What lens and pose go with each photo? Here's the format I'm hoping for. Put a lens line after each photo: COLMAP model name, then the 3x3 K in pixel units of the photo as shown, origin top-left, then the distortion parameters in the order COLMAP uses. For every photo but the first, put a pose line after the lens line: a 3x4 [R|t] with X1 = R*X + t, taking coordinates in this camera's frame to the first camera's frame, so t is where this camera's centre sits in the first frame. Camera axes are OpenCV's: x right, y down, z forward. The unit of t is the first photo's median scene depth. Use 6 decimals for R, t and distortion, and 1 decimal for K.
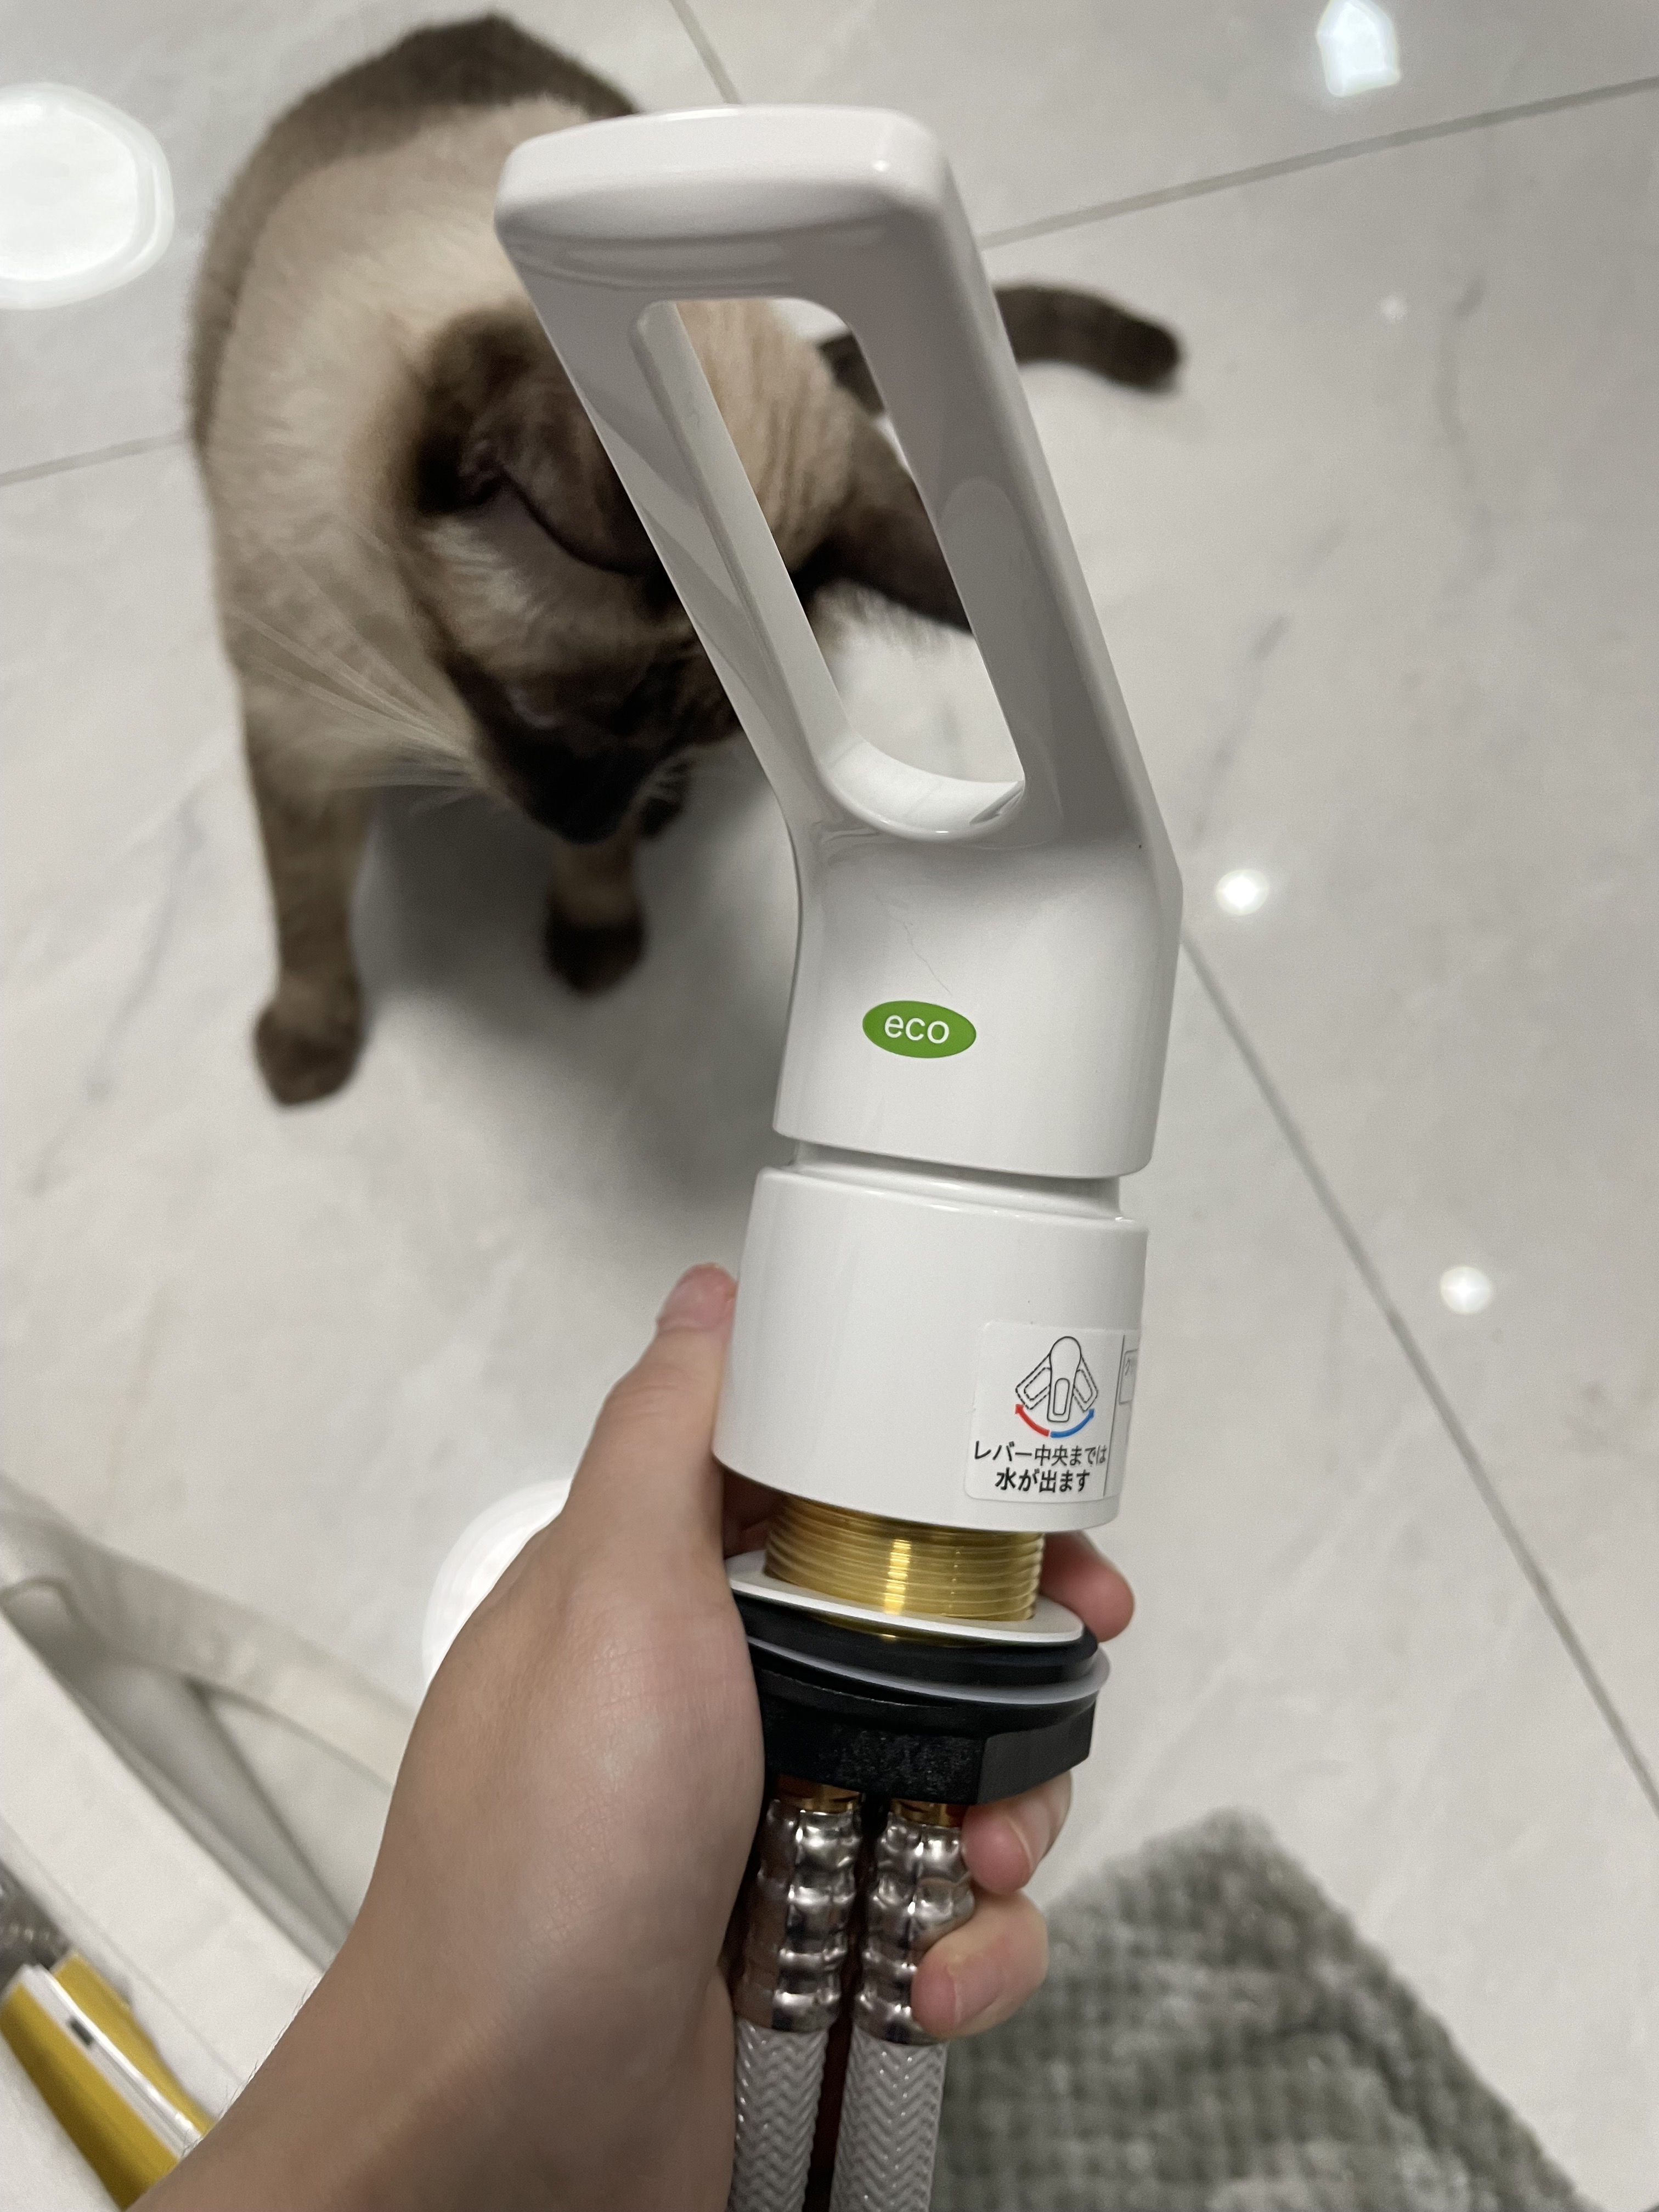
lens RADIAL K [[1696.9, 0, 829.5], [0, 1696.9, 1106.0], [0, 0, 1]] dist [0.068866, -0.112256]
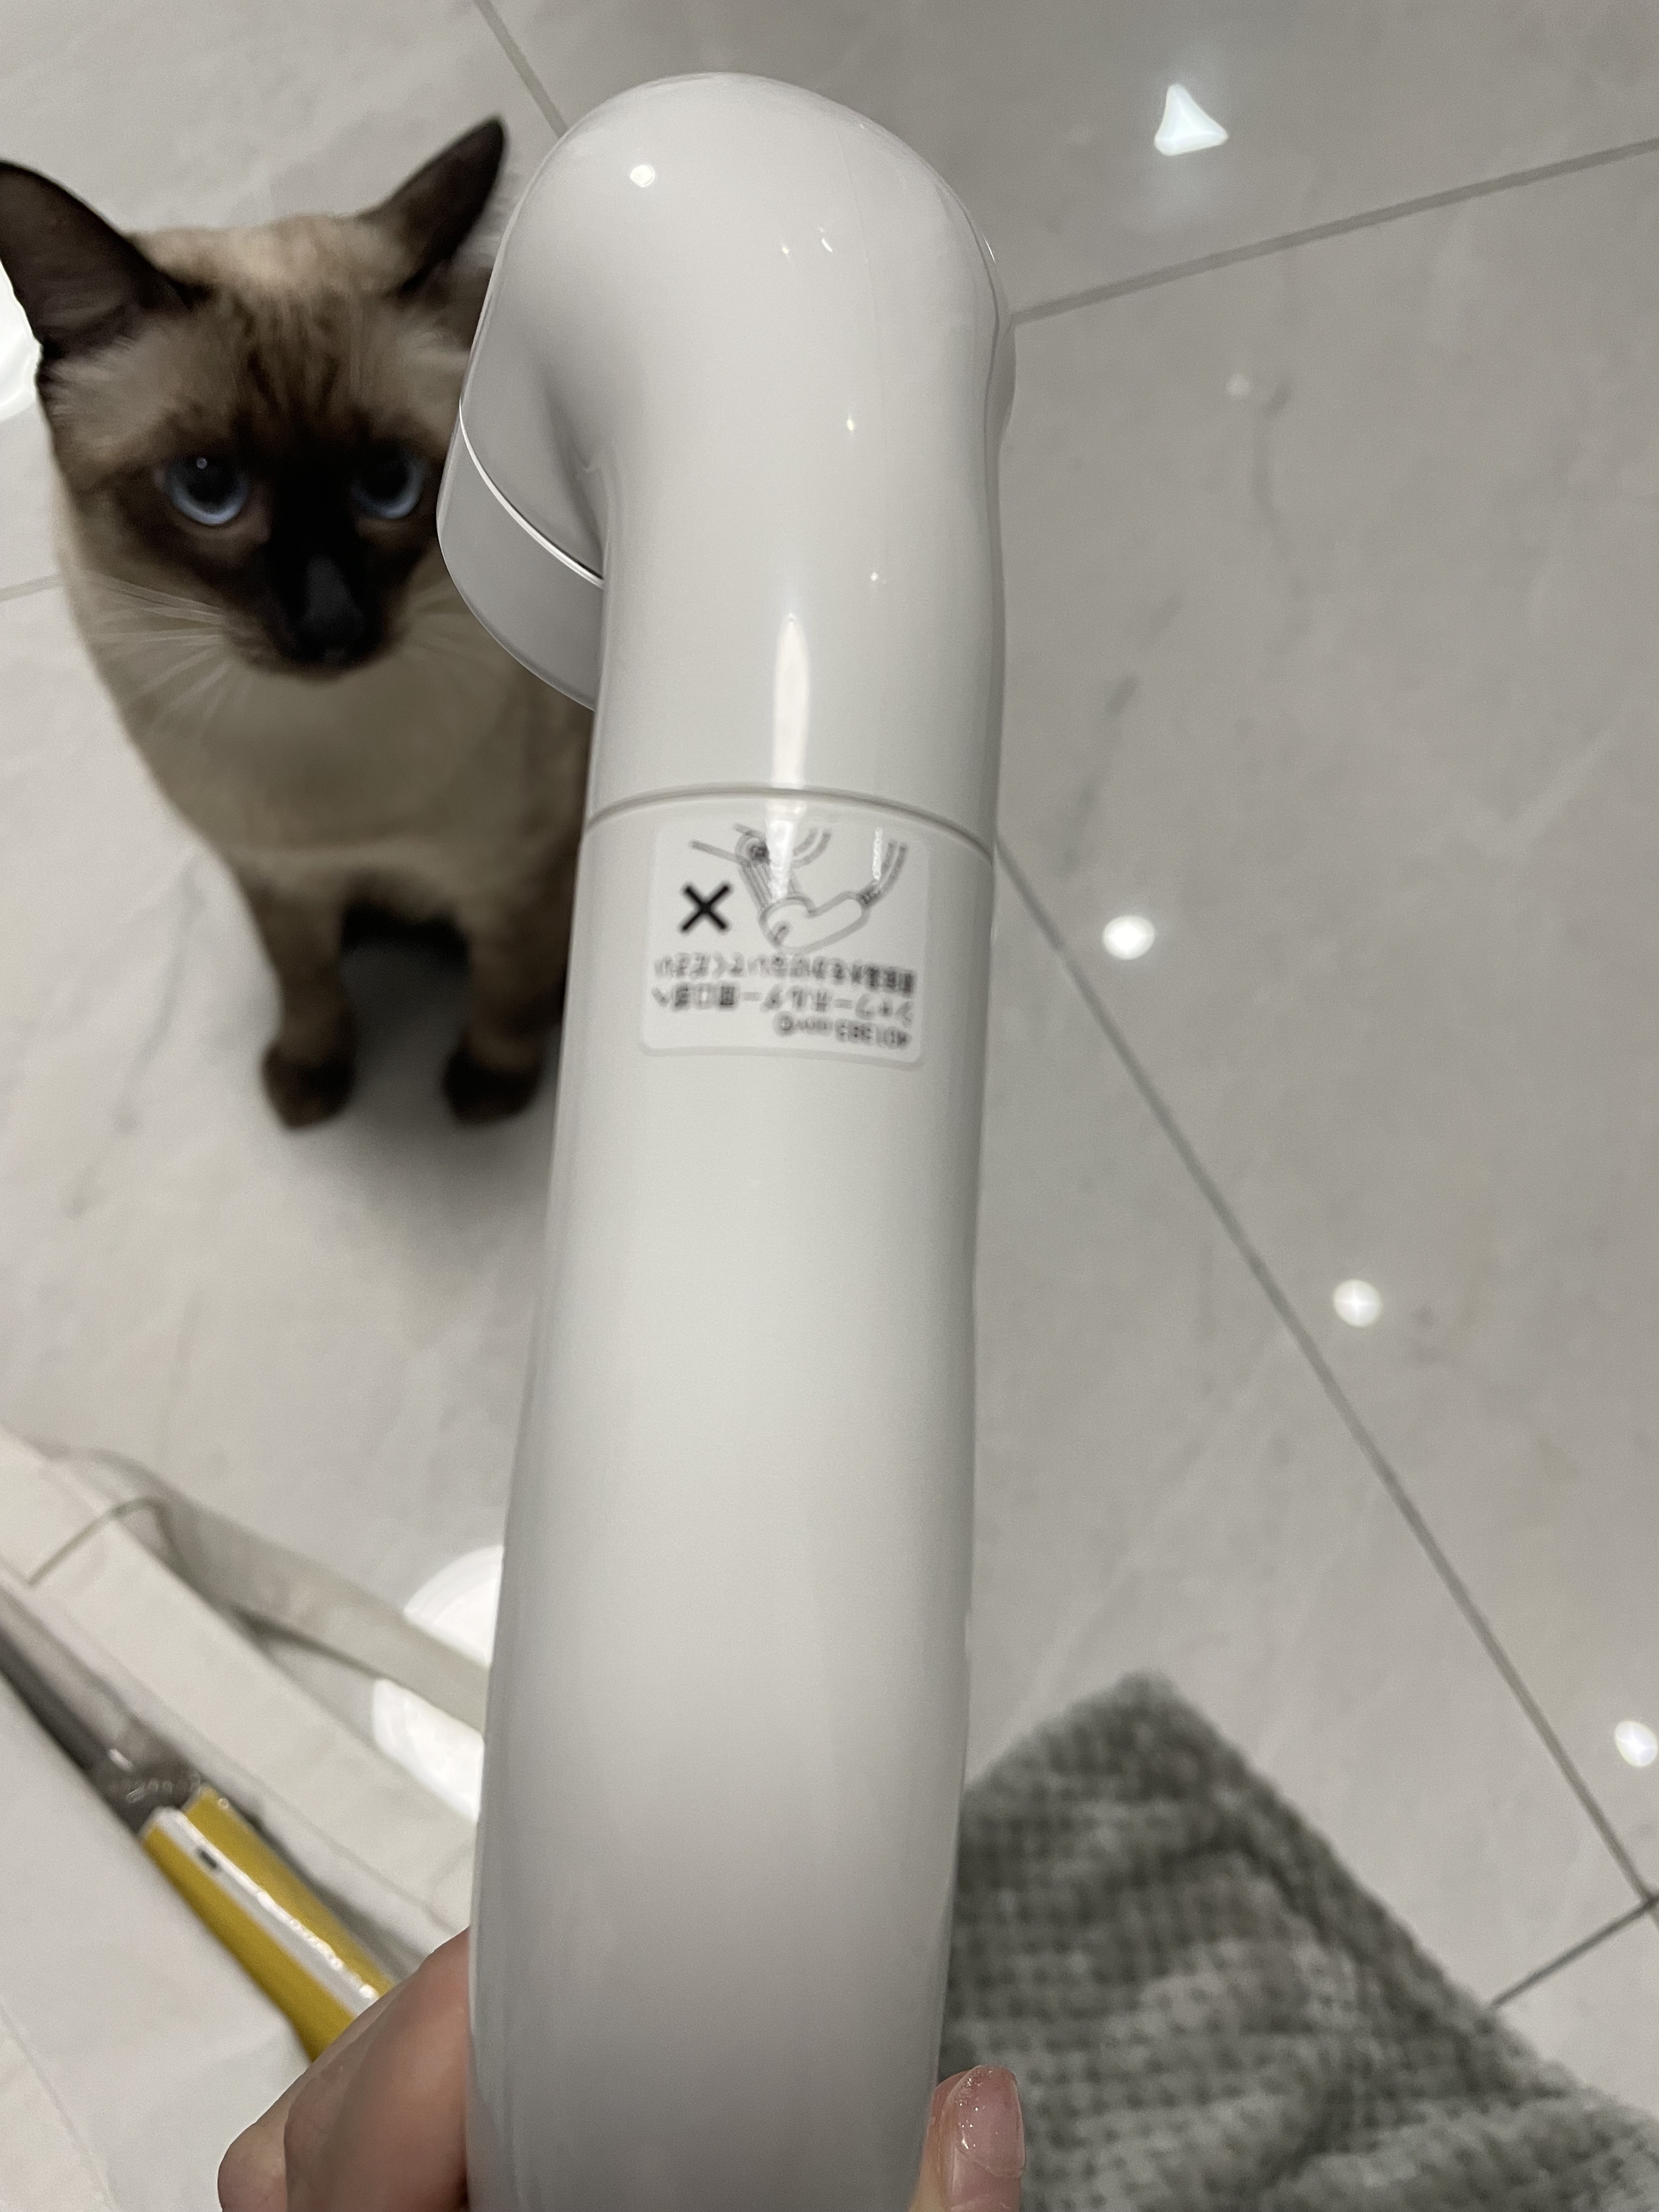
lens RADIAL K [[1696.9, 0, 829.5], [0, 1696.9, 1106.0], [0, 0, 1]] dist [0.068866, -0.112256]
pose [[0.997229, -0.048871, 0.056085, -0.027836], [0.051024, 0.997989, -0.037608, 0.054783], [-0.054135, 0.040365, 0.997717, -0.194367]]
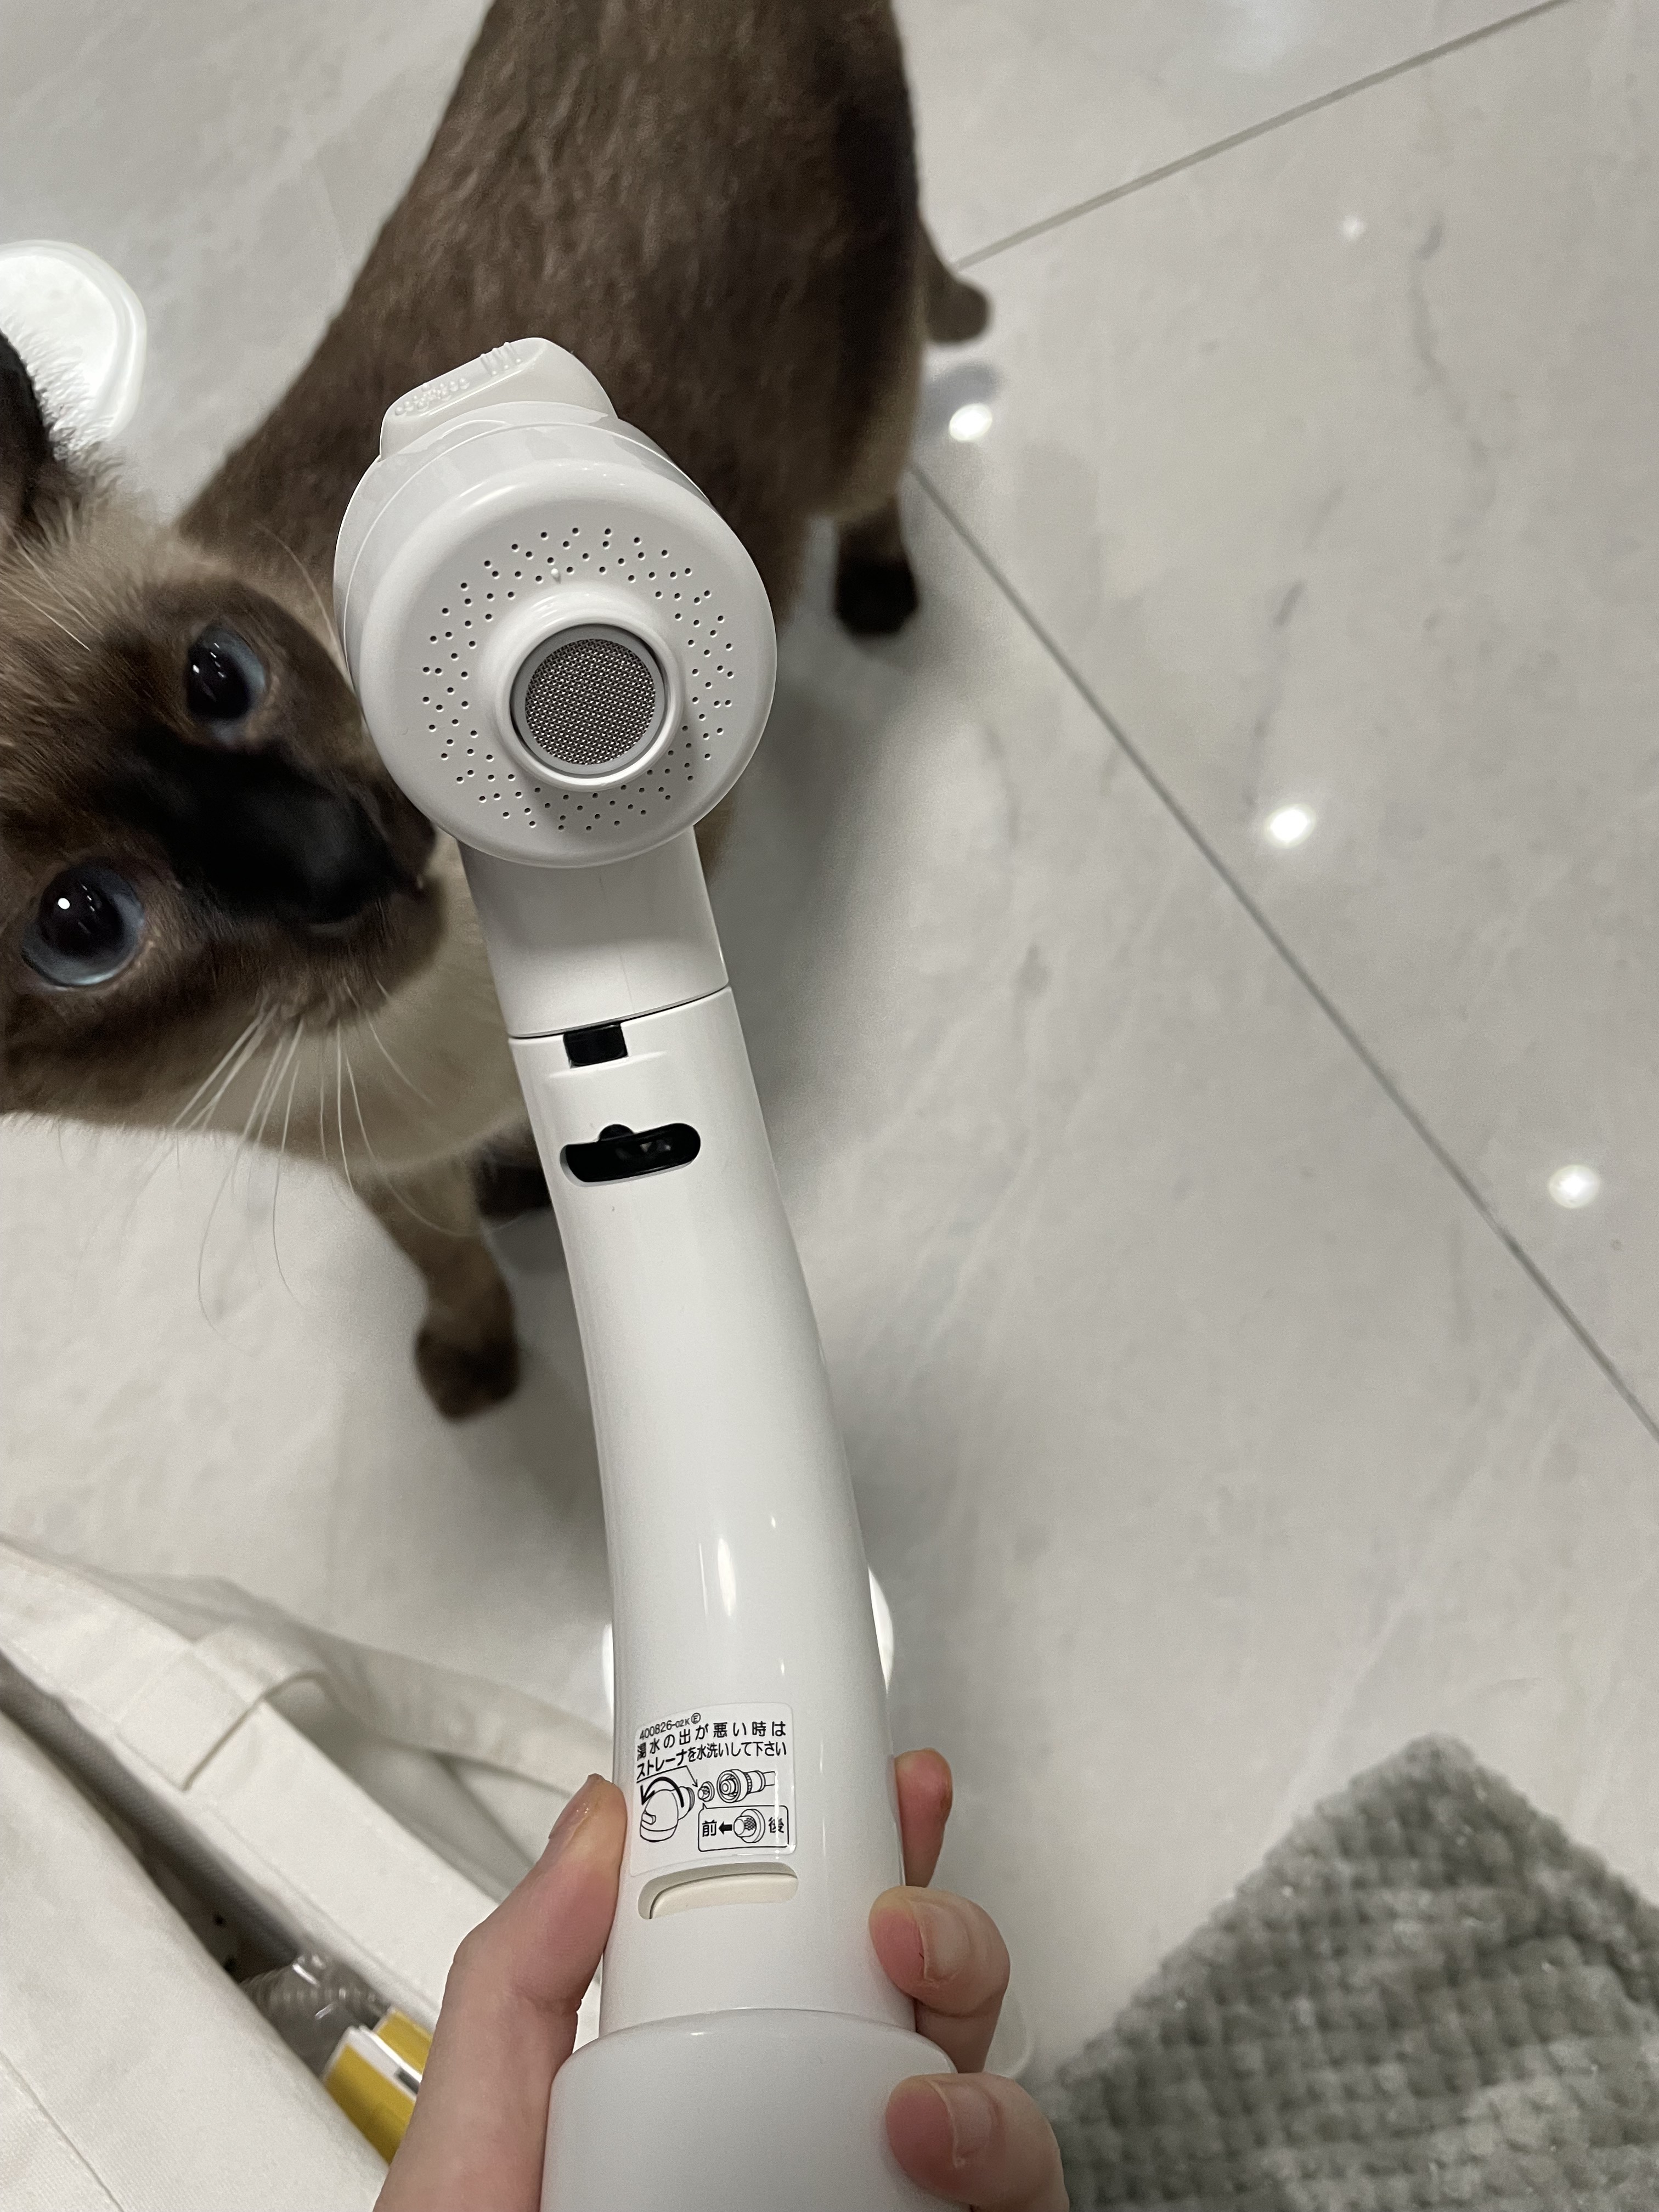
lens RADIAL K [[1696.9, 0, 829.5], [0, 1696.9, 1106.0], [0, 0, 1]] dist [0.068866, -0.112256]
pose [[0.987105, -0.153272, -0.046176, -0.018759], [0.153245, 0.988180, -0.004139, -0.020460], [0.046264, -0.002991, 0.998925, -0.057267]]
